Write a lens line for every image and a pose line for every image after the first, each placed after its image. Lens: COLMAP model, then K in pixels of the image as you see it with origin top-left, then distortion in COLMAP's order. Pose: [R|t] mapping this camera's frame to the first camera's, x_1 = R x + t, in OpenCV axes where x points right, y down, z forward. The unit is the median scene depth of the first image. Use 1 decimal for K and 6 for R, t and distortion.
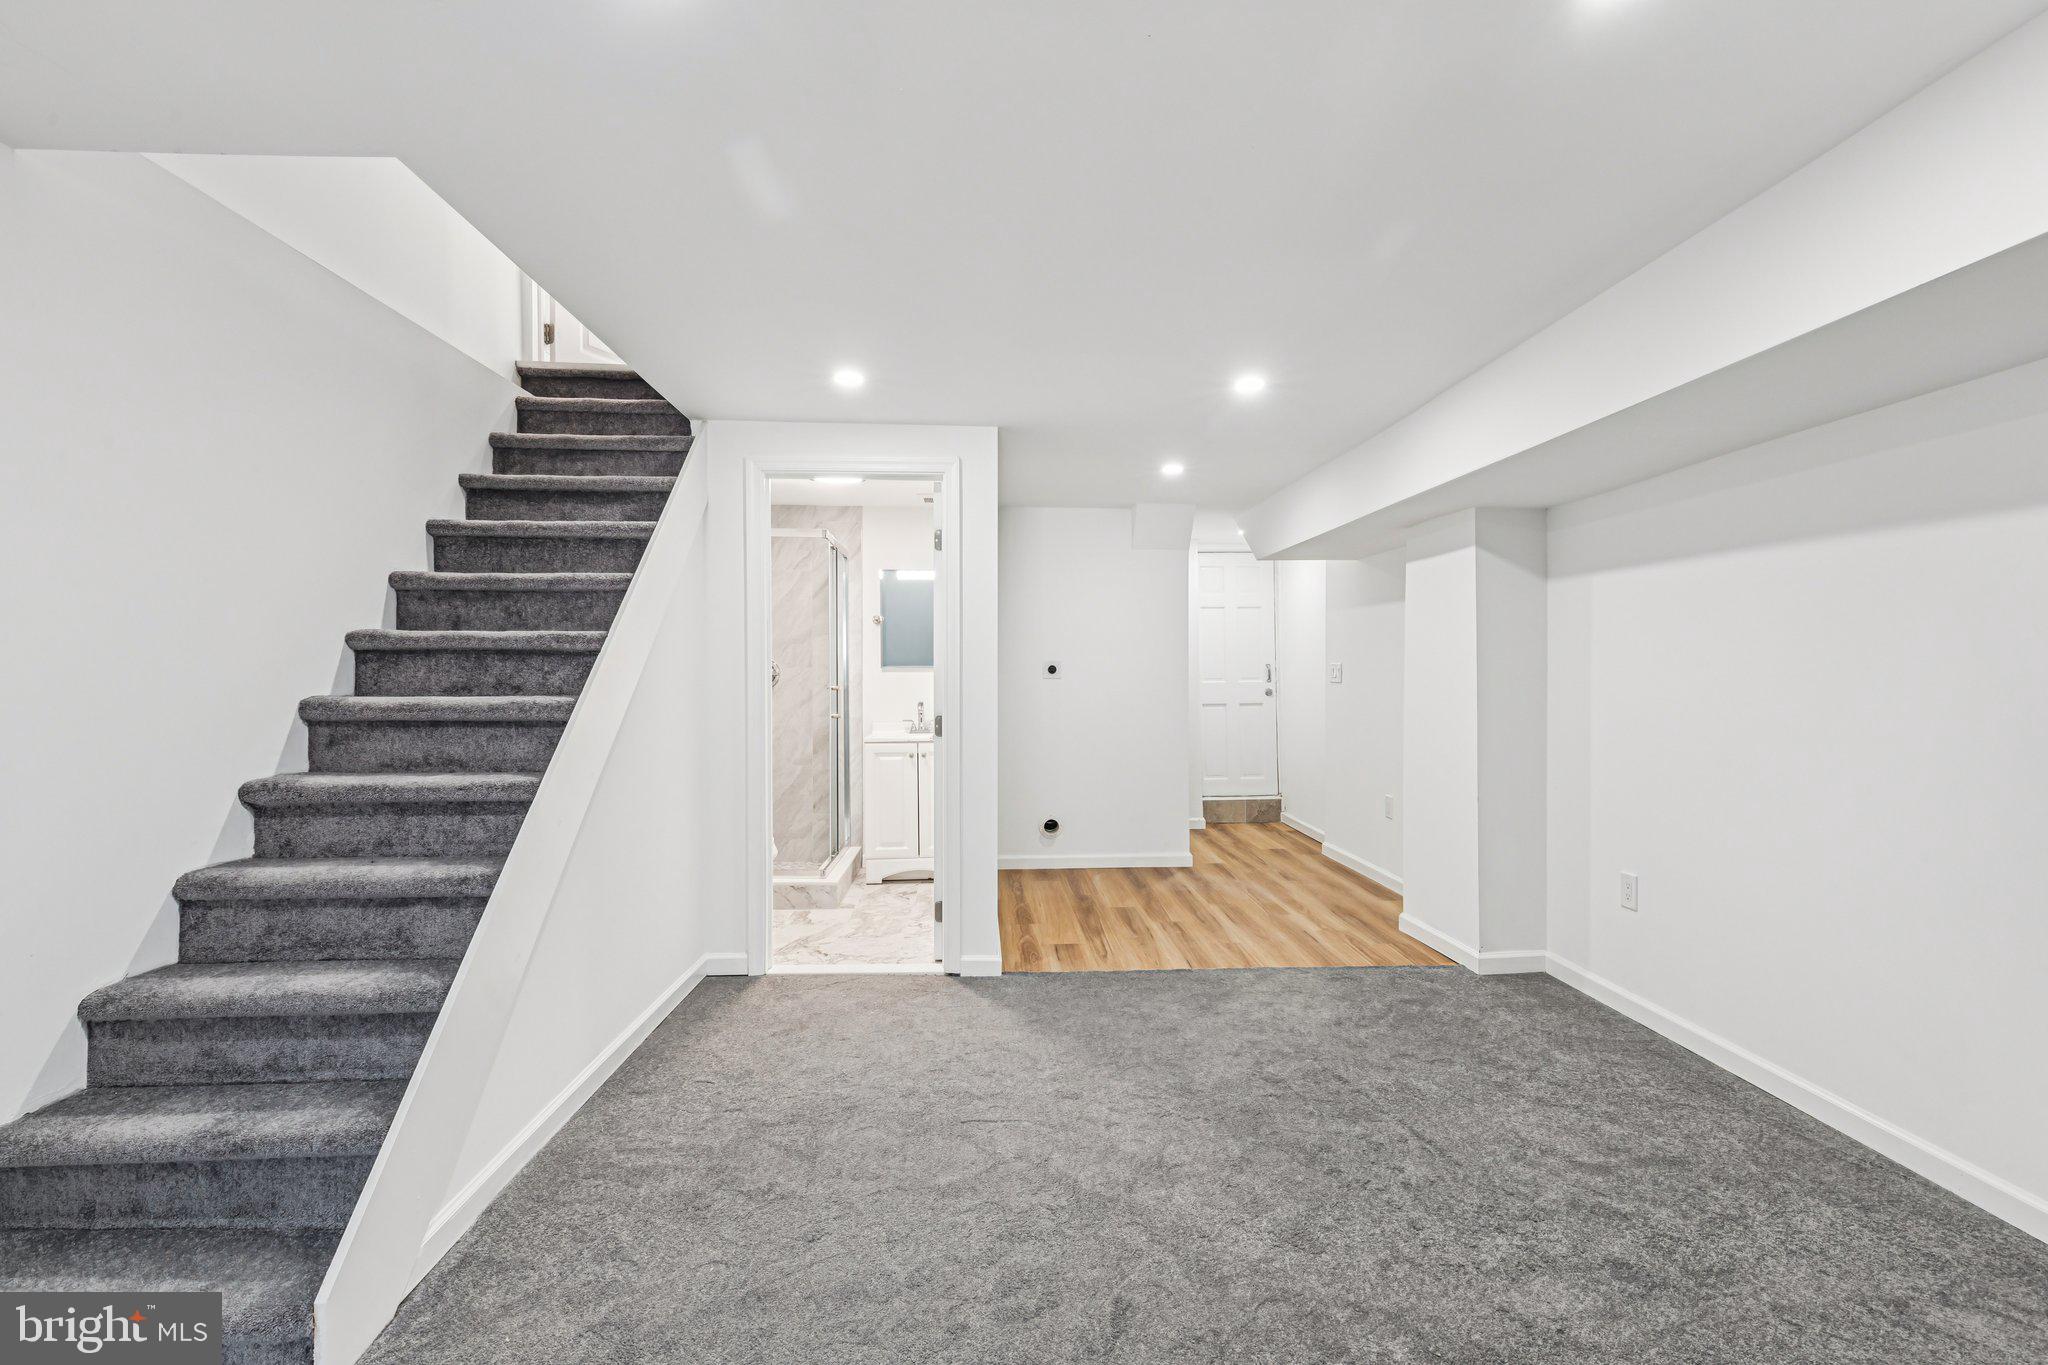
lens RADIAL K [[932.6, 0, 1051.7], [0, 932.6, 694.3], [0, 0, 1]] dist [0.008163, -0.002102]
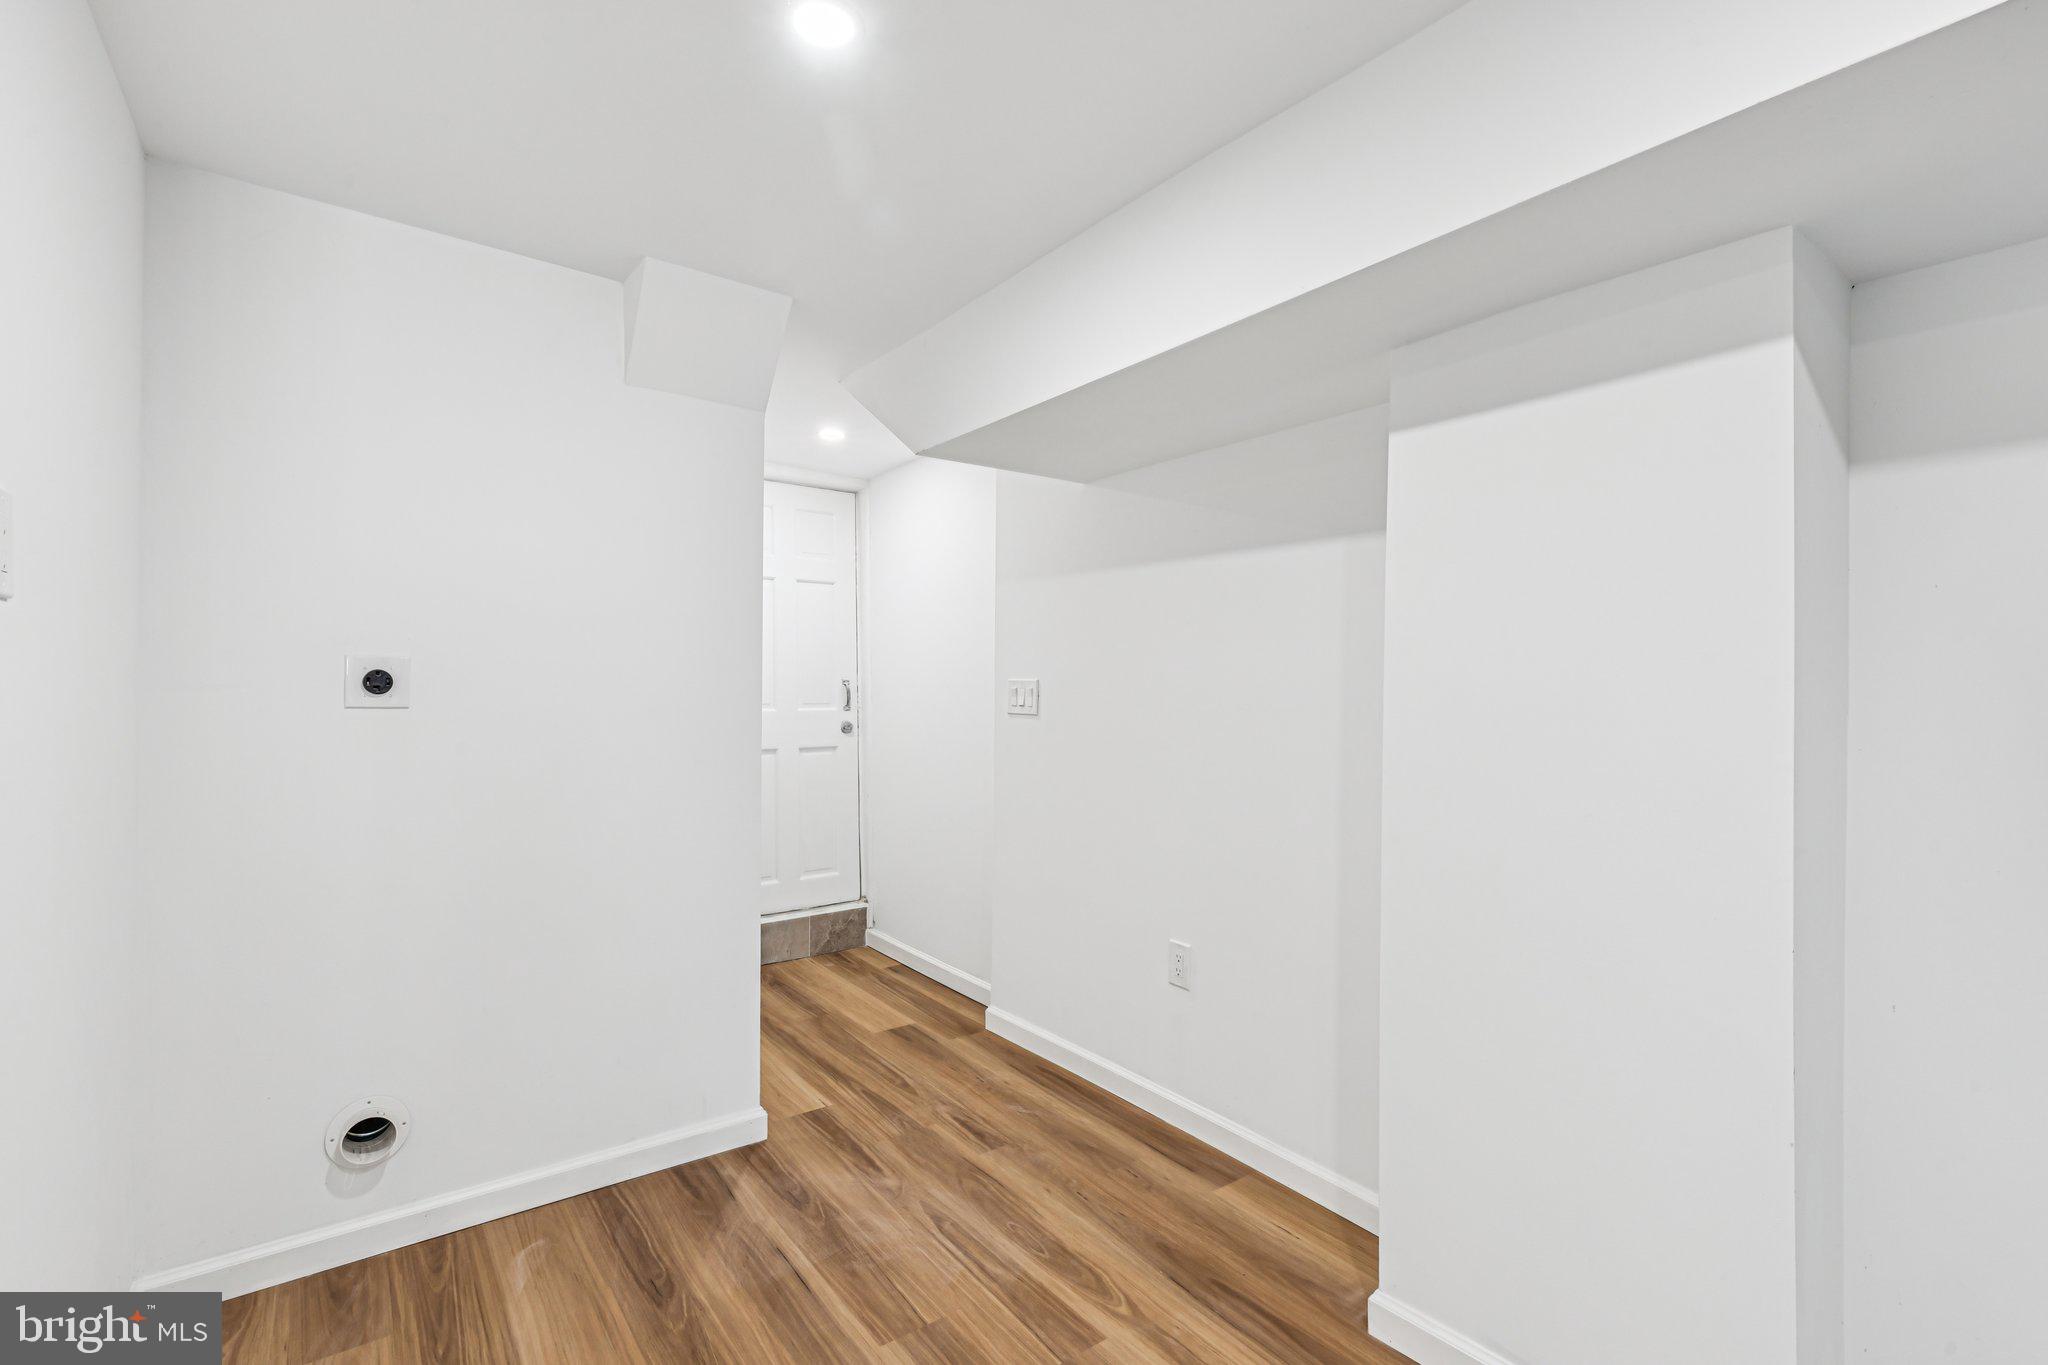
lens RADIAL K [[932.6, 0, 1019.4], [0, 932.6, 694.0], [0, 0, 1]] dist [0.008163, -0.002102]
pose [[0.851213, 0.009121, 0.524741, 0.031132], [0.002791, 0.999756, -0.021906, -0.020201], [-0.524813, 0.020111, 0.850980, 0.855002]]
